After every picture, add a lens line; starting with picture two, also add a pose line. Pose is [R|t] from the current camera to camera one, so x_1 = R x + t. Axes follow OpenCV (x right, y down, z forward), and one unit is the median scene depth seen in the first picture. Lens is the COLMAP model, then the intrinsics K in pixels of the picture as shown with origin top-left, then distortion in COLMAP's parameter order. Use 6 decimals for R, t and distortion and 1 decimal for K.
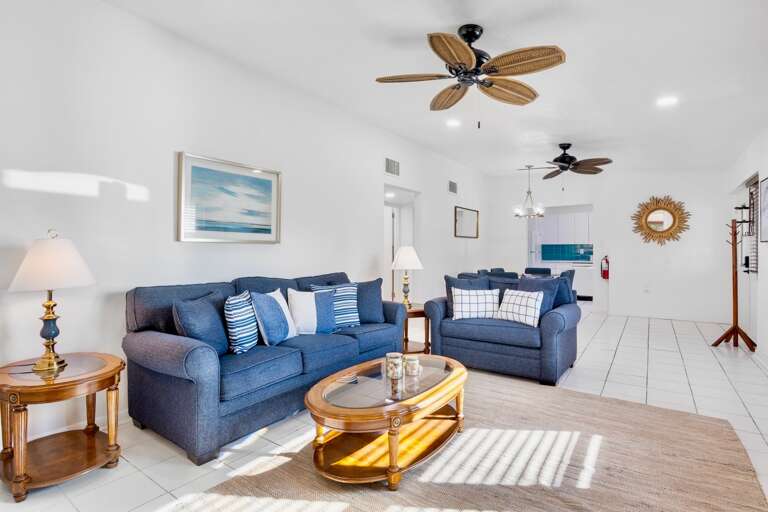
lens RADIAL K [[388.8, 0, 385.8], [0, 388.8, 242.7], [0, 0, 1]] dist [-0.011346, -0.001145]
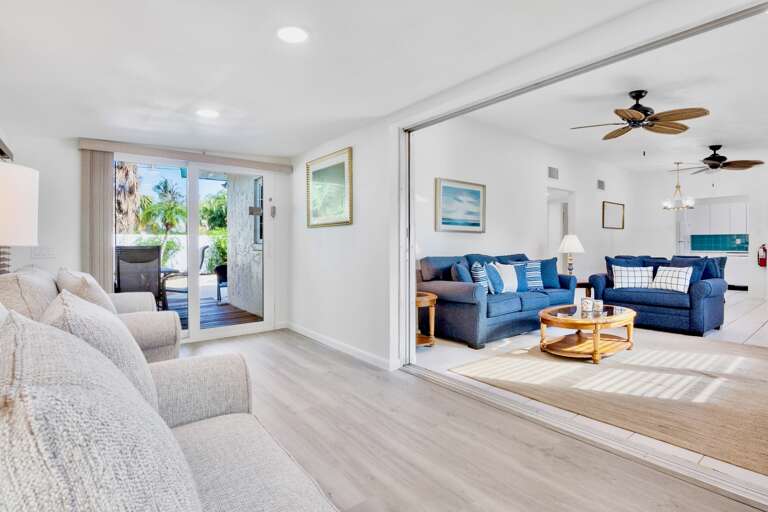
lens RADIAL K [[388.8, 0, 385.8], [0, 388.8, 242.7], [0, 0, 1]] dist [-0.011346, -0.001145]
pose [[0.958952, -0.002667, -0.283555, -0.216232], [0.006597, 0.999895, 0.012906, 0.017805], [0.283490, -0.014247, 0.958869, -0.537333]]
